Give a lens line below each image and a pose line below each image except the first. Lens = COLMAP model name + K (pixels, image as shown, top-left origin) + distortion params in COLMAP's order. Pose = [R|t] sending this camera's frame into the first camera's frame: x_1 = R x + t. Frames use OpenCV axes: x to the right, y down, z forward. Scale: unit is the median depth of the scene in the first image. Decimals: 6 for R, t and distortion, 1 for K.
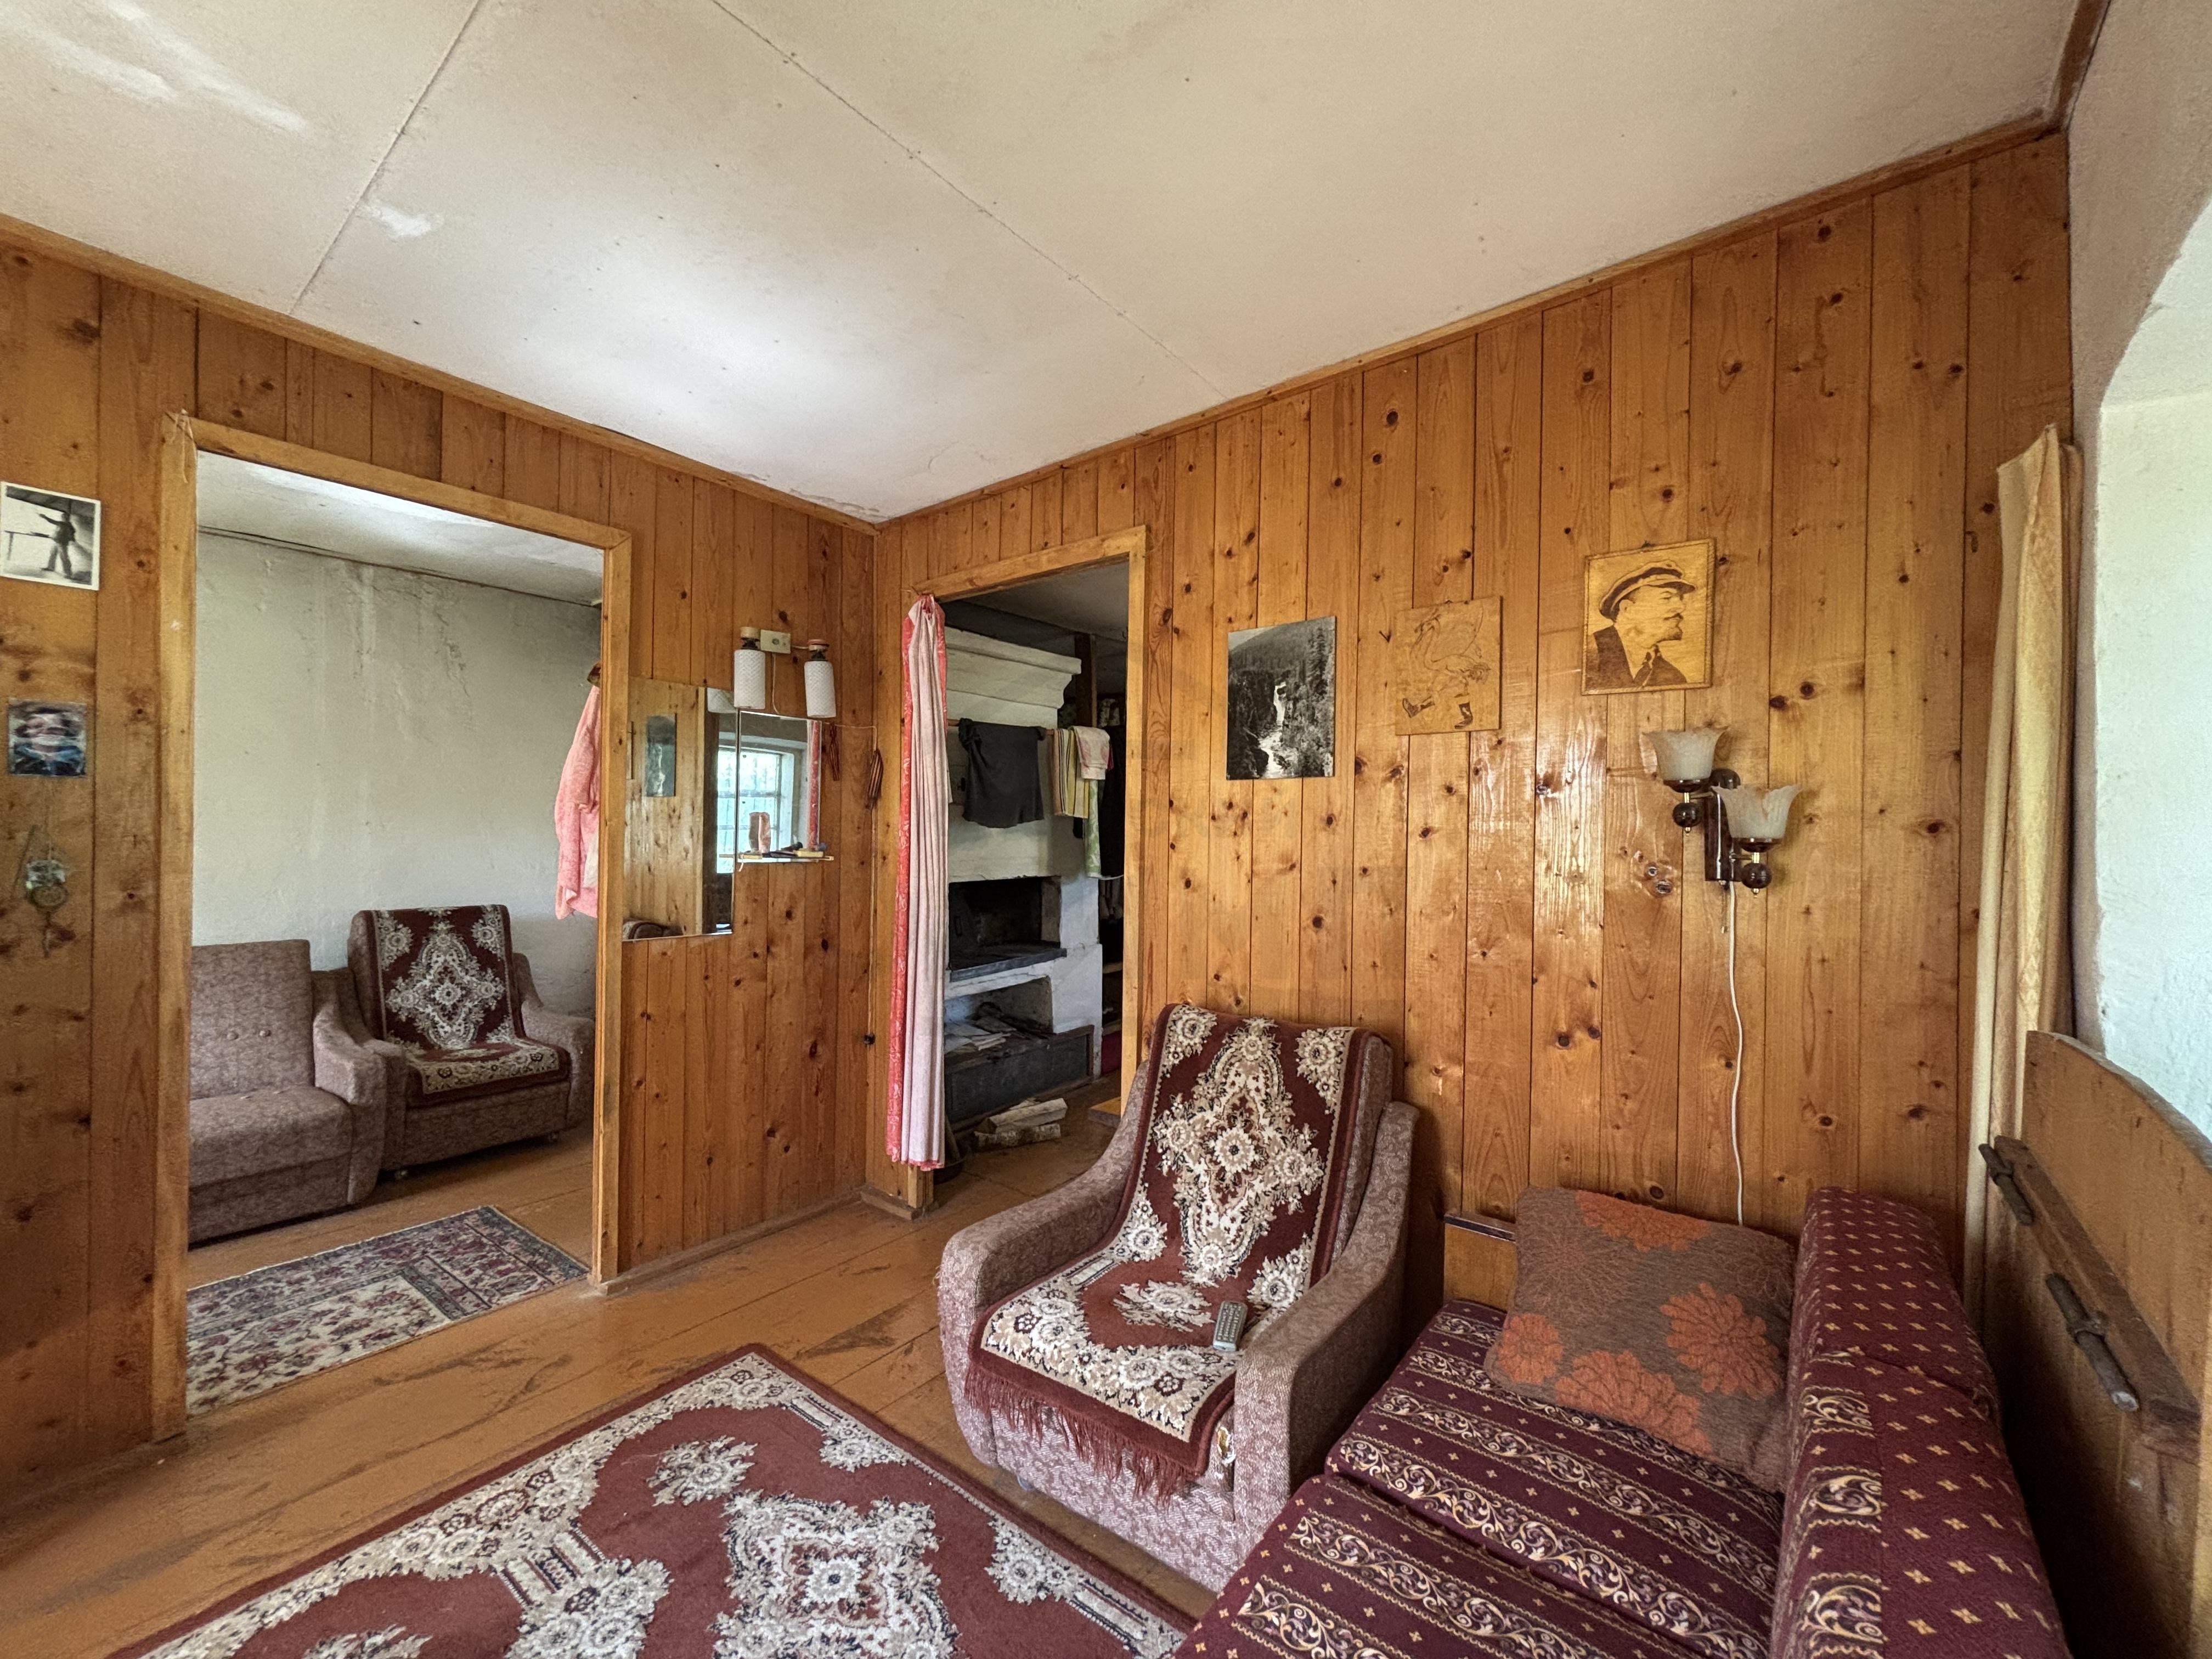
lens RADIAL K [[886.4, 0, 1101.4], [0, 886.4, 830.4], [0, 0, 1]] dist [0.000719, -0.000694]
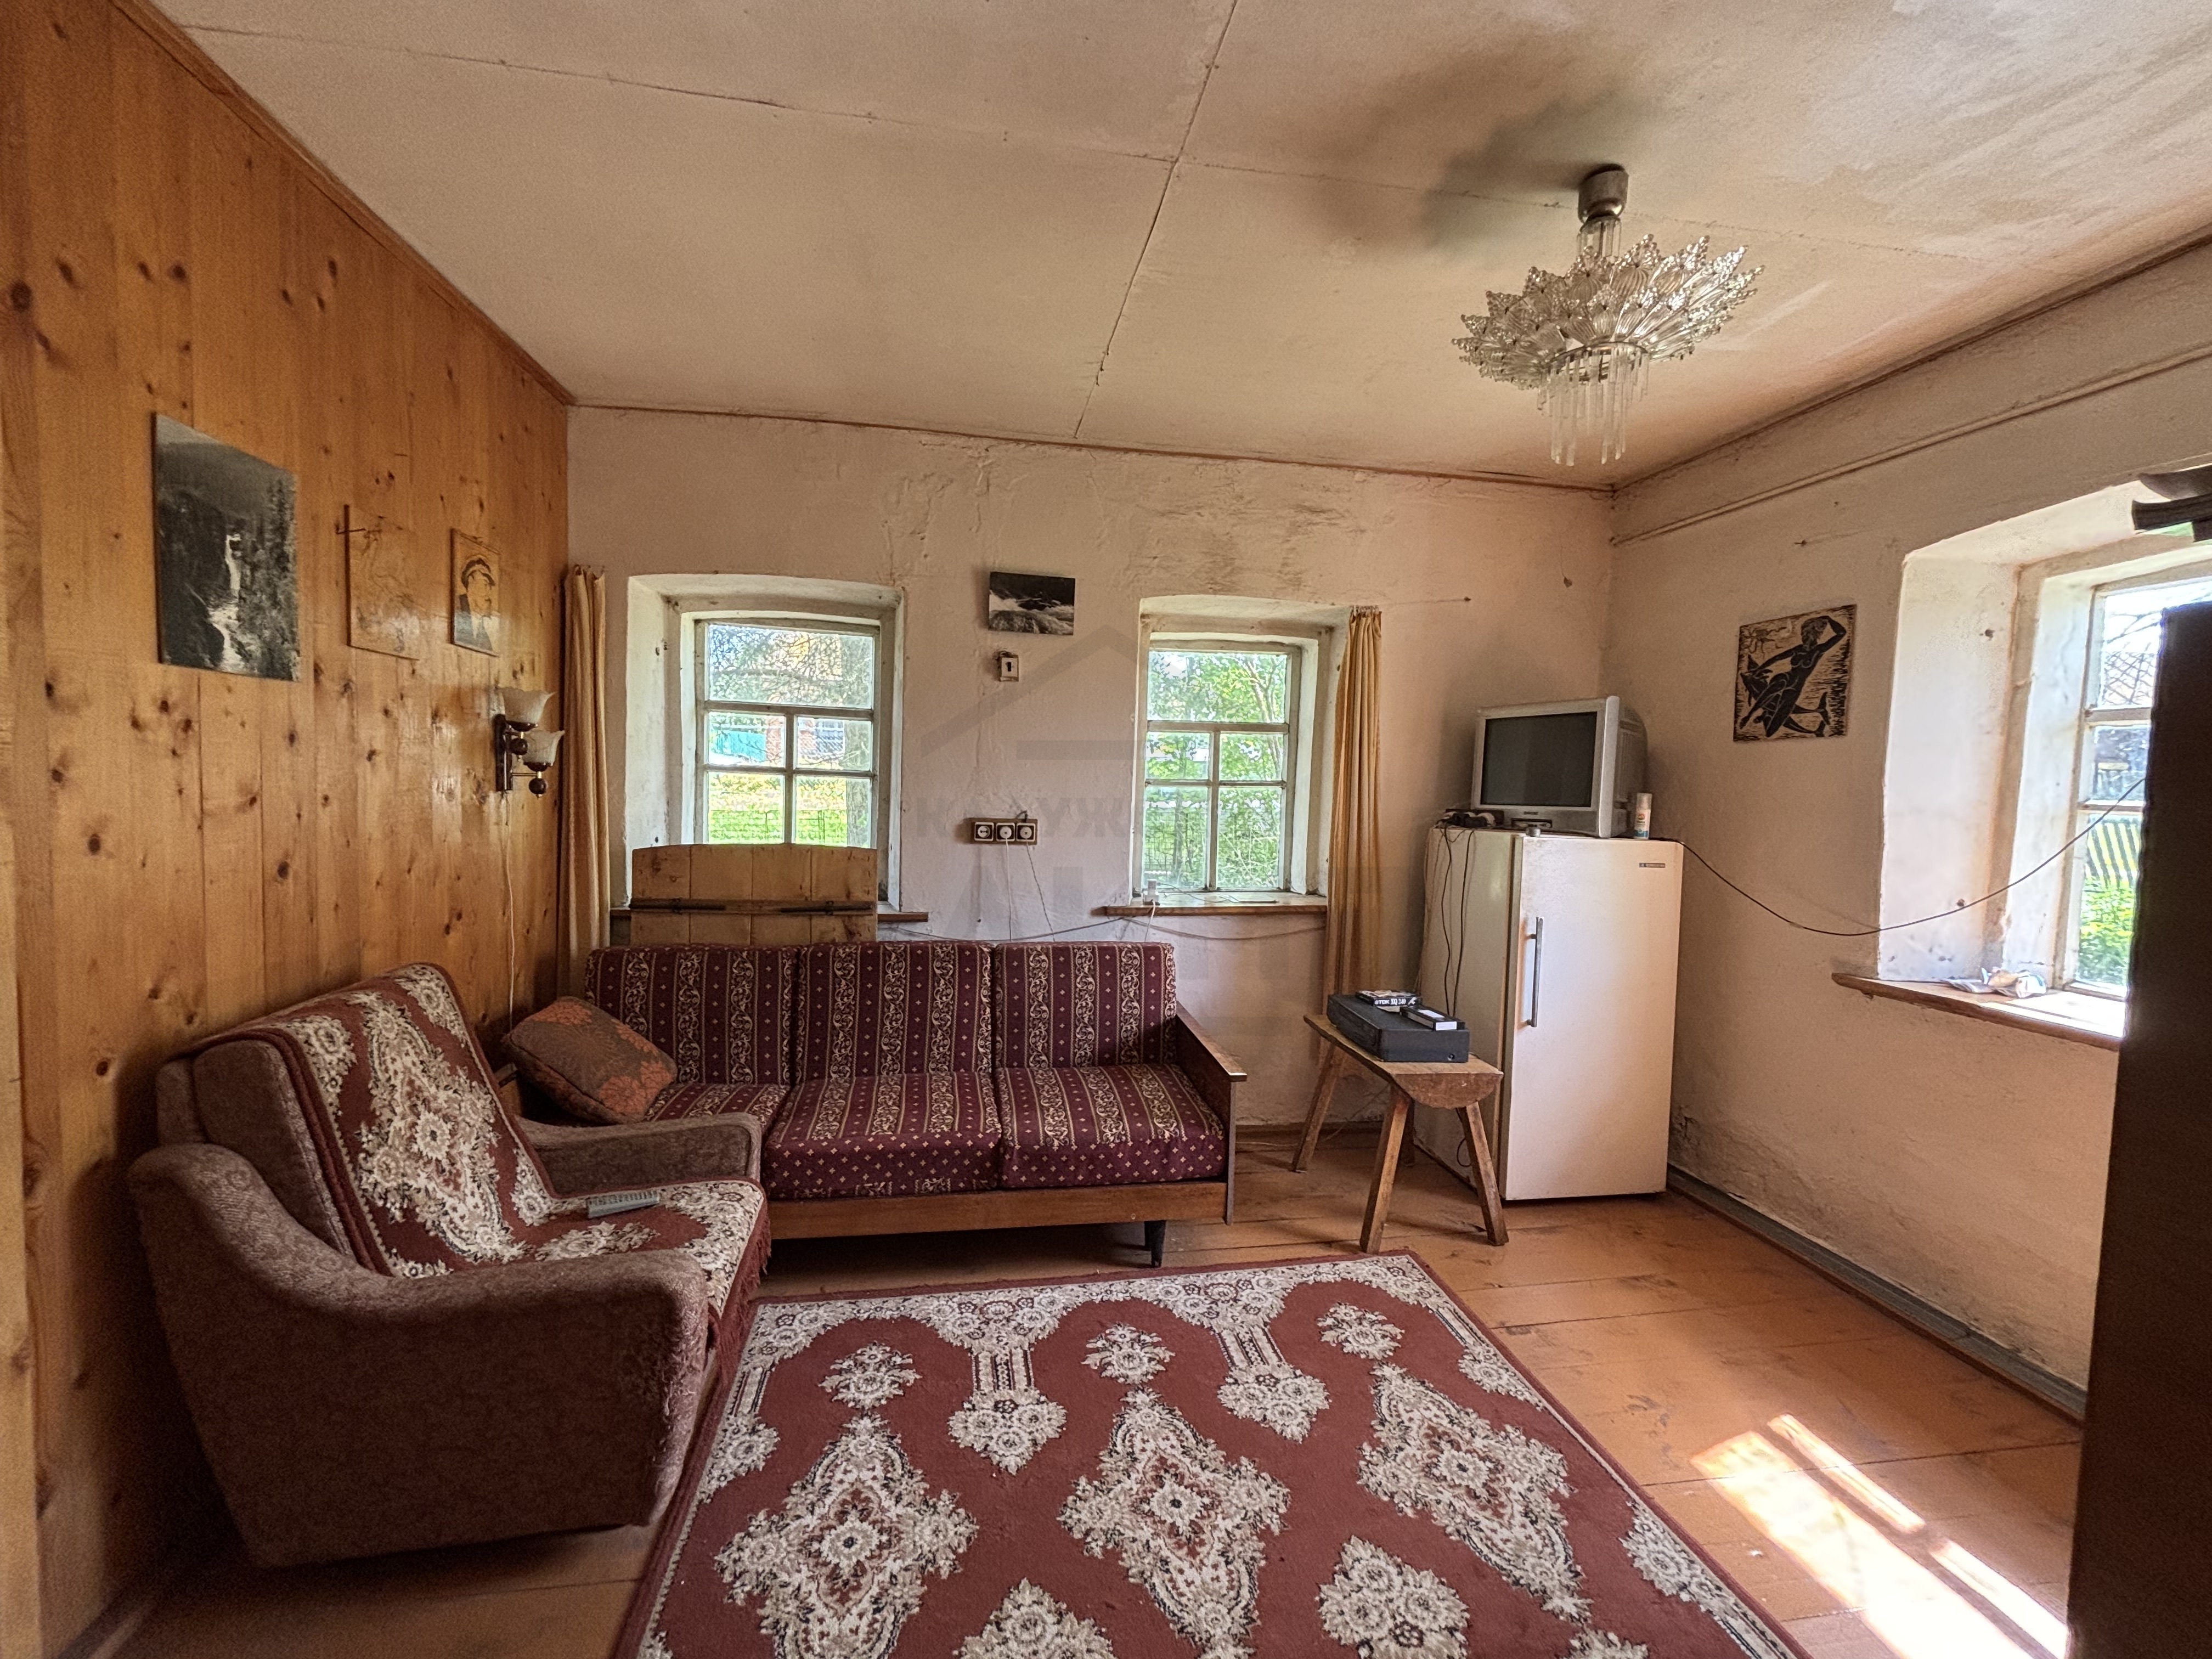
lens RADIAL K [[886.4, 0, 1102.2], [0, 886.4, 826.8], [0, 0, 1]] dist [0.000719, -0.000694]
pose [[-0.739372, -0.069218, 0.669729, -0.808576], [-0.040451, 0.997471, 0.058433, -0.007364], [-0.672081, 0.016112, -0.740303, 1.112701]]
